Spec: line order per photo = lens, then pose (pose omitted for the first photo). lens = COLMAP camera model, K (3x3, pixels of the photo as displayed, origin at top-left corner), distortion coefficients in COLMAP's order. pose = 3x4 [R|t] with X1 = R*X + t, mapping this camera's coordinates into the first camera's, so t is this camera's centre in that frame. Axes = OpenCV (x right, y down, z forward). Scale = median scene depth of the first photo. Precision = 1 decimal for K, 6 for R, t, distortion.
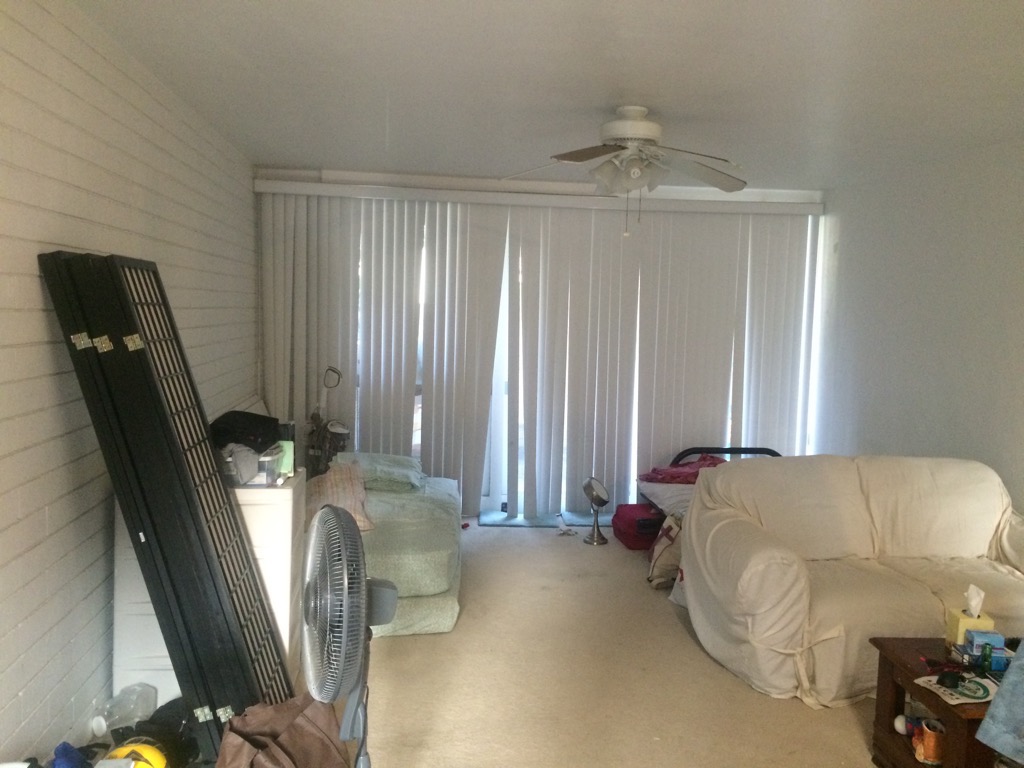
lens RADIAL K [[876.7, 0, 508.7], [0, 876.7, 380.6], [0, 0, 1]] dist [0.076522, -0.098908]
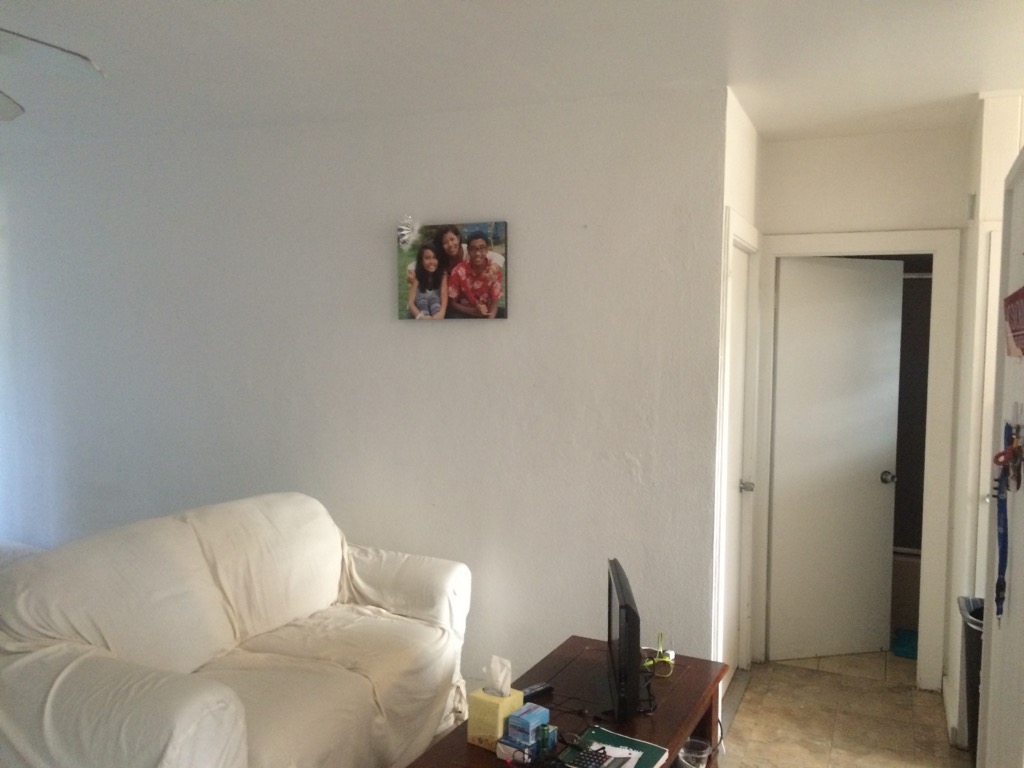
lens RADIAL K [[876.7, 0, 508.7], [0, 876.7, 380.6], [0, 0, 1]] dist [0.076522, -0.098908]
pose [[0.503904, -0.063643, 0.861412, -0.050879], [0.070111, 0.997005, 0.032647, -0.015674], [-0.860909, 0.043944, 0.506857, 0.191834]]
